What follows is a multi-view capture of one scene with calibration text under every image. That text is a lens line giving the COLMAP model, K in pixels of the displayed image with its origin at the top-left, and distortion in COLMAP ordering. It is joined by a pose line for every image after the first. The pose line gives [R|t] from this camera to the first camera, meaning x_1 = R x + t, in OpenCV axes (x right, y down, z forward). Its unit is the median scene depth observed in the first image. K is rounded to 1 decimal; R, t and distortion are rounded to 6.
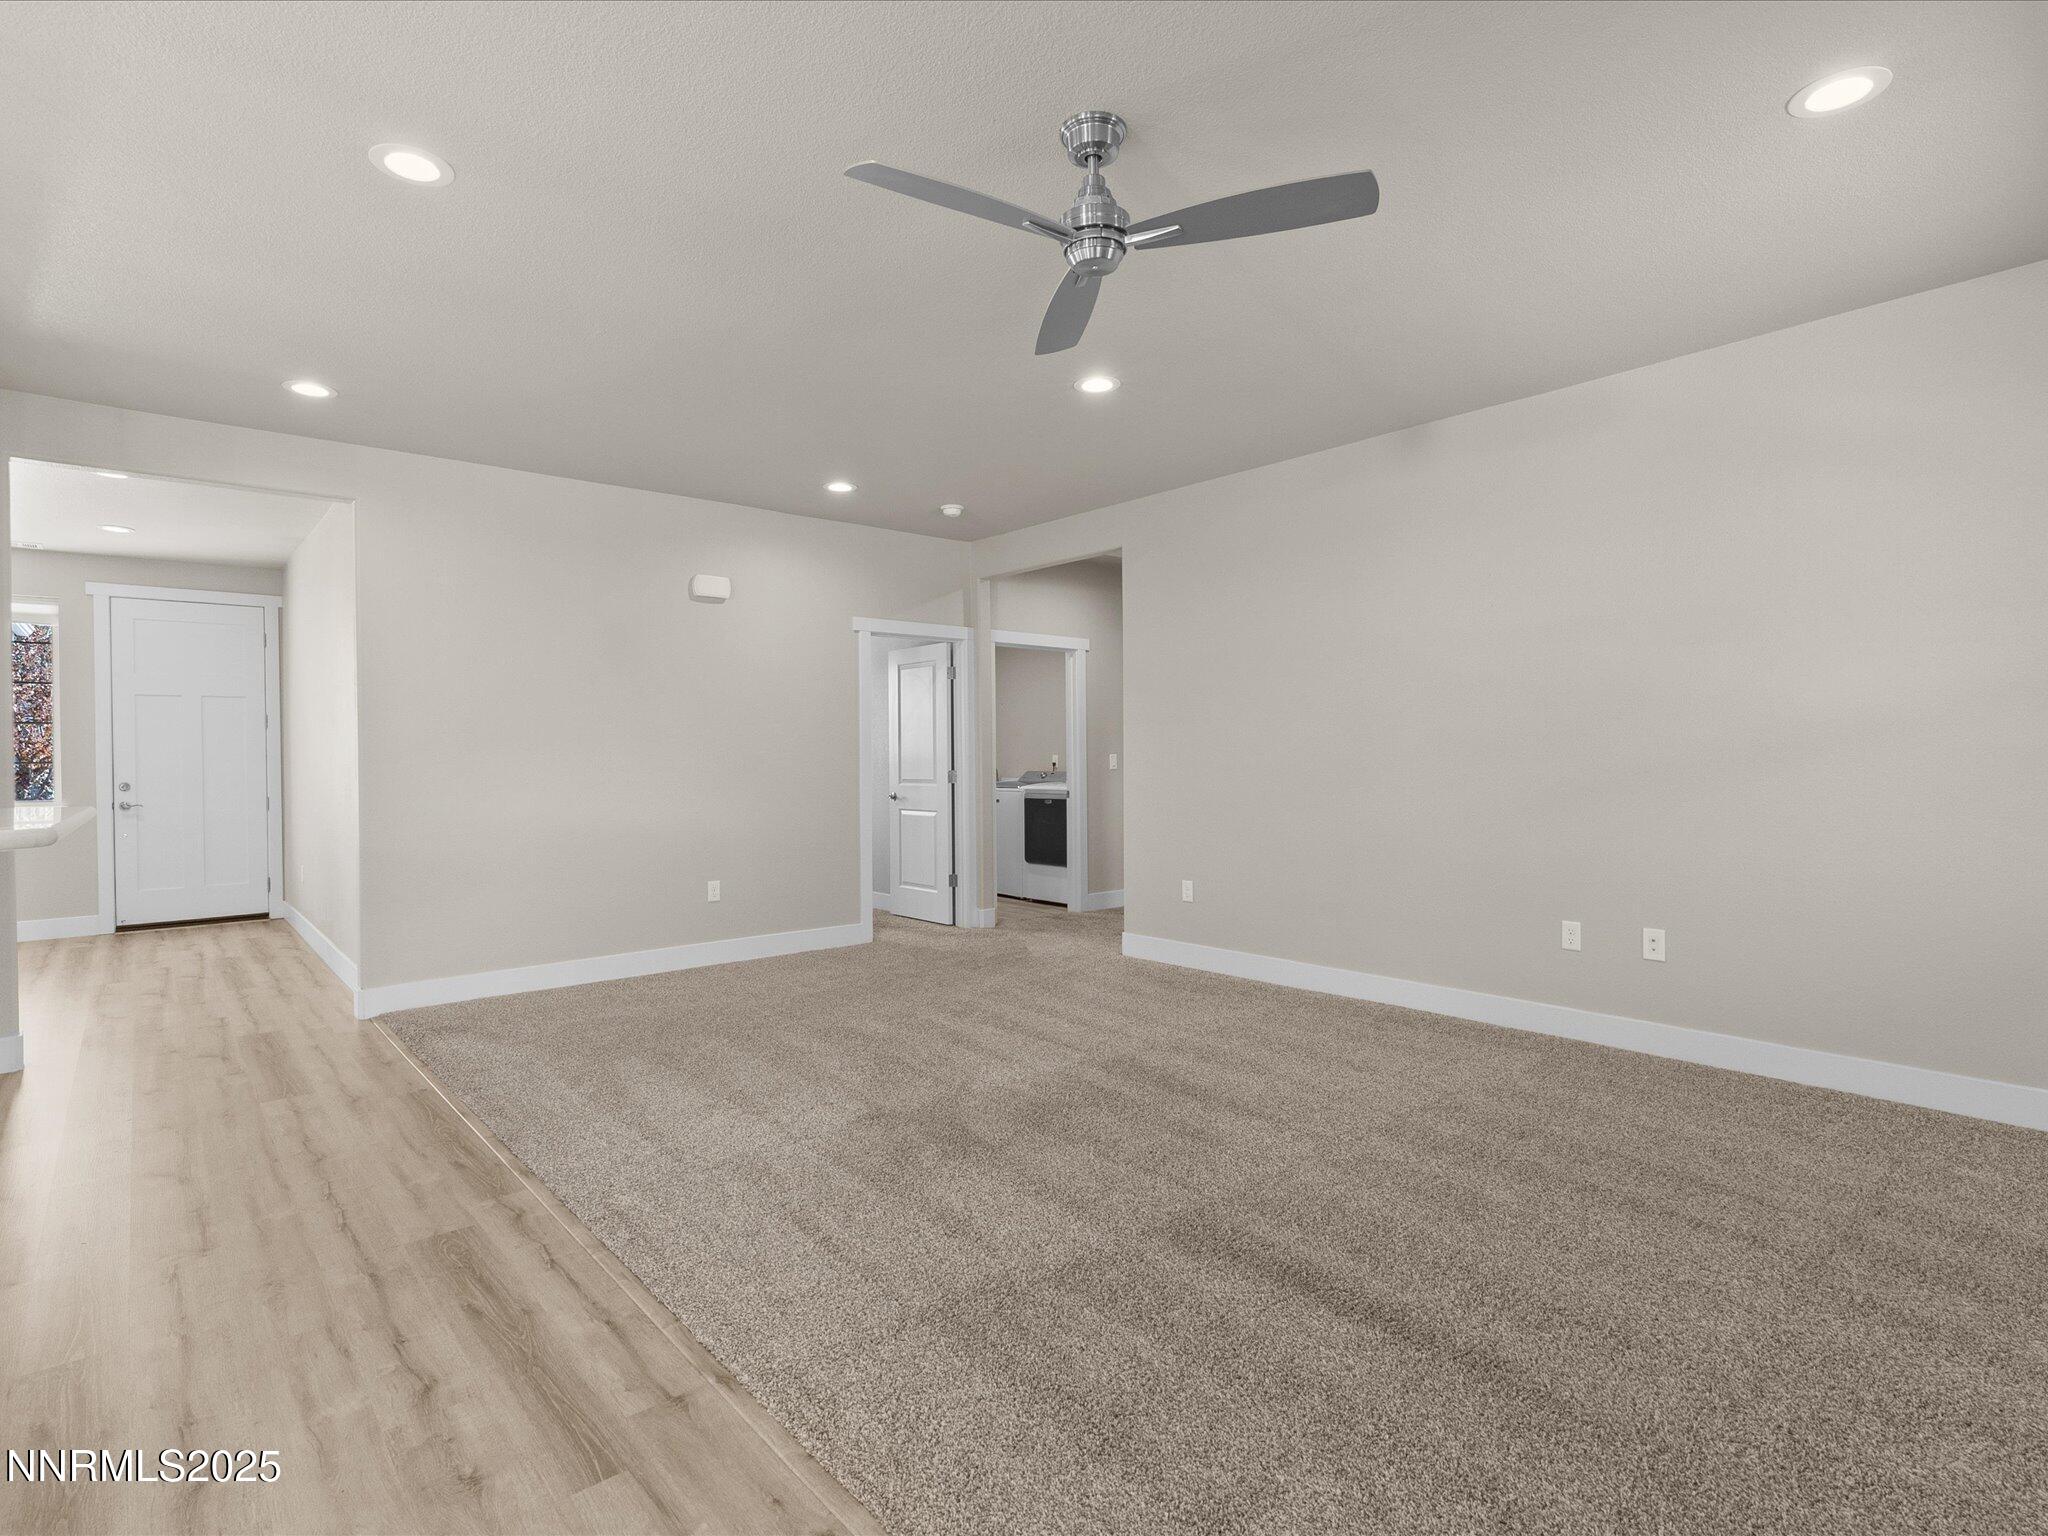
lens RADIAL K [[1045.7, 0, 1029.5], [0, 1045.7, 761.3], [0, 0, 1]] dist [-0.009172, 0.005118]
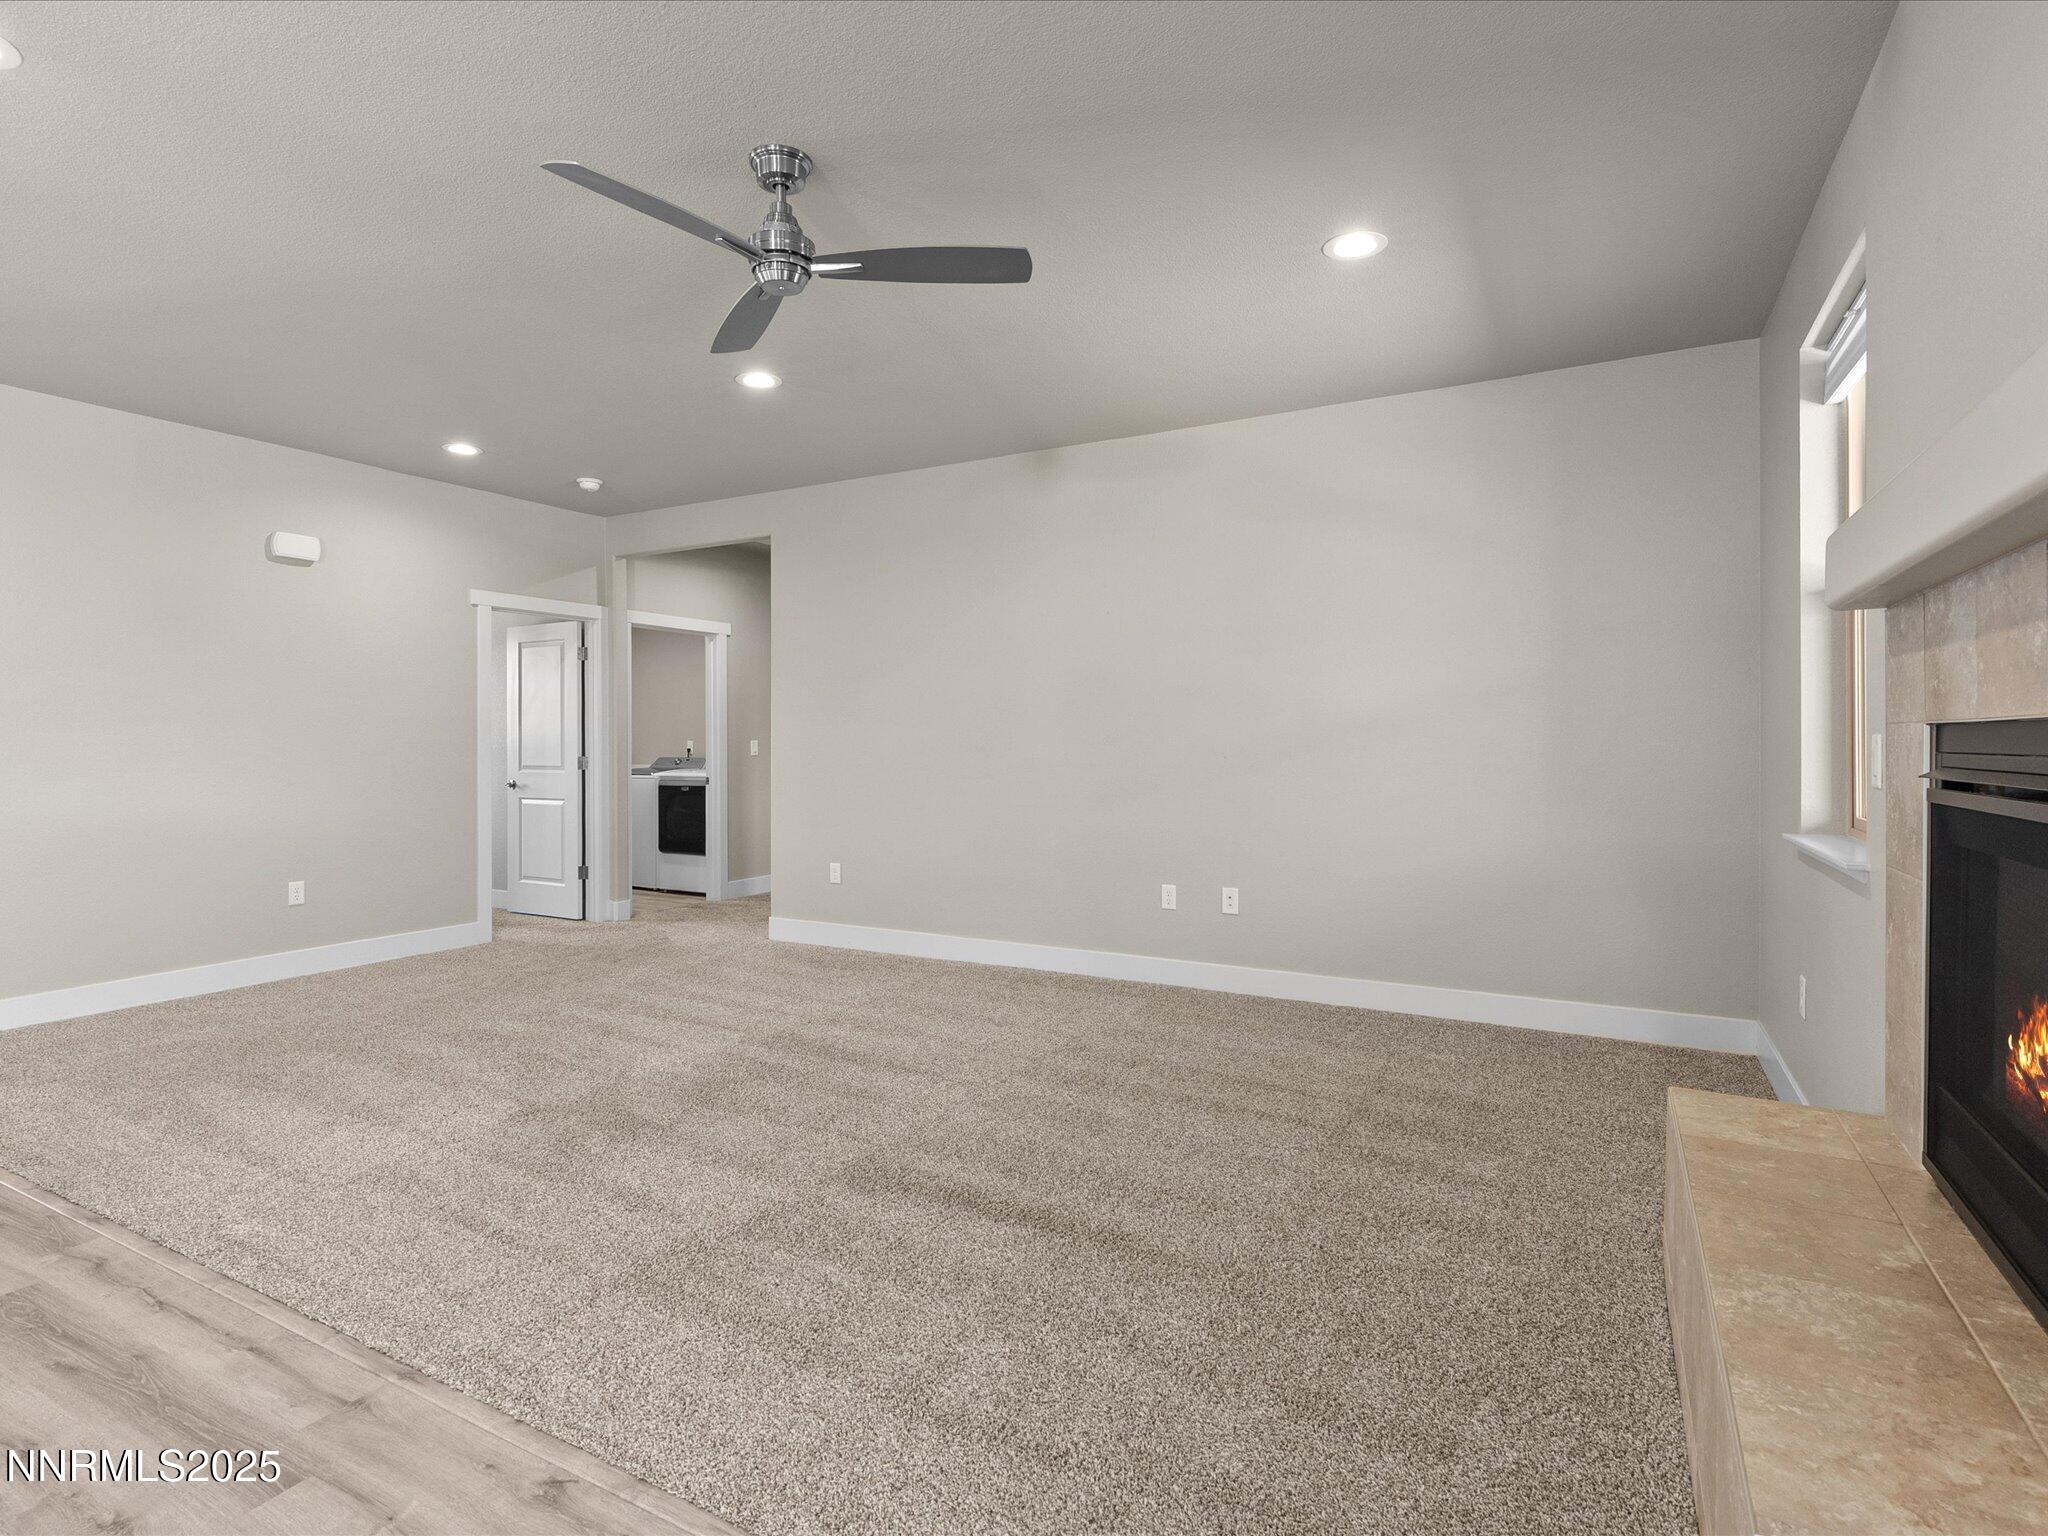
lens RADIAL K [[1045.7, 0, 1040.5], [0, 1045.7, 740.7], [0, 0, 1]] dist [-0.009172, 0.005118]
pose [[0.934997, 0.006672, 0.354592, -0.047001], [-0.004119, 0.999960, -0.007955, 0.000823], [-0.354631, 0.005977, 0.934987, -0.069914]]
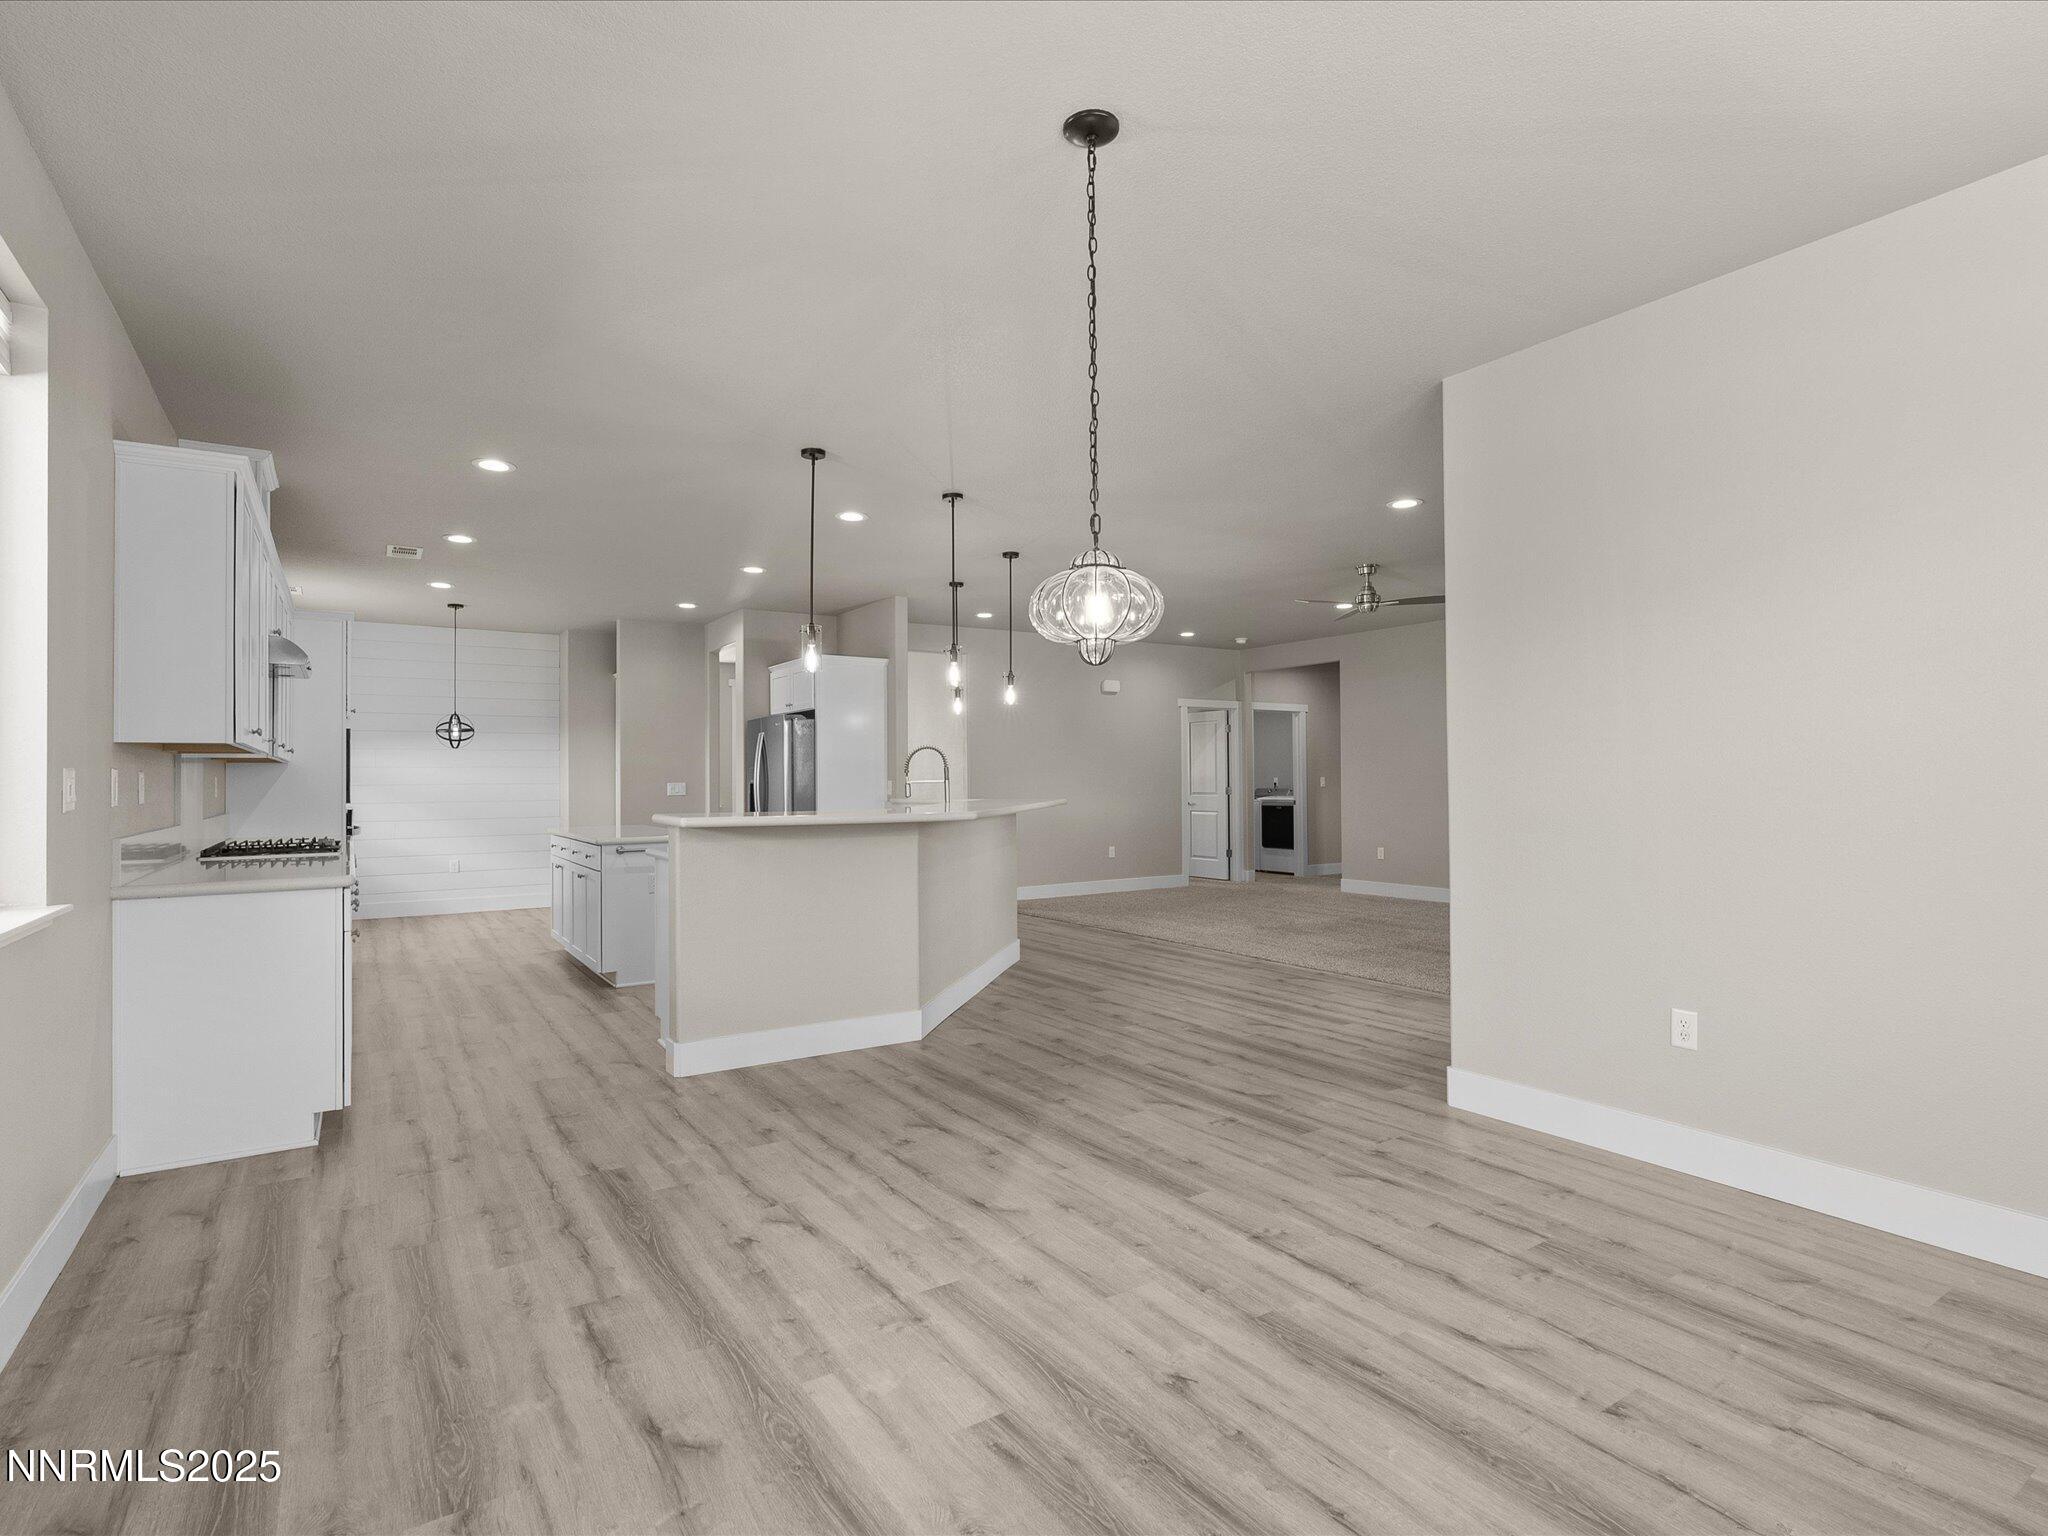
lens RADIAL K [[1045.7, 0, 1011.8], [0, 1045.7, 773.8], [0, 0, 1]] dist [-0.009172, 0.005118]
pose [[0.988618, -0.002026, -0.150435, -0.364515], [0.000266, 0.999931, -0.011717, 0.015304], [0.150448, 0.011543, 0.988550, -1.544110]]
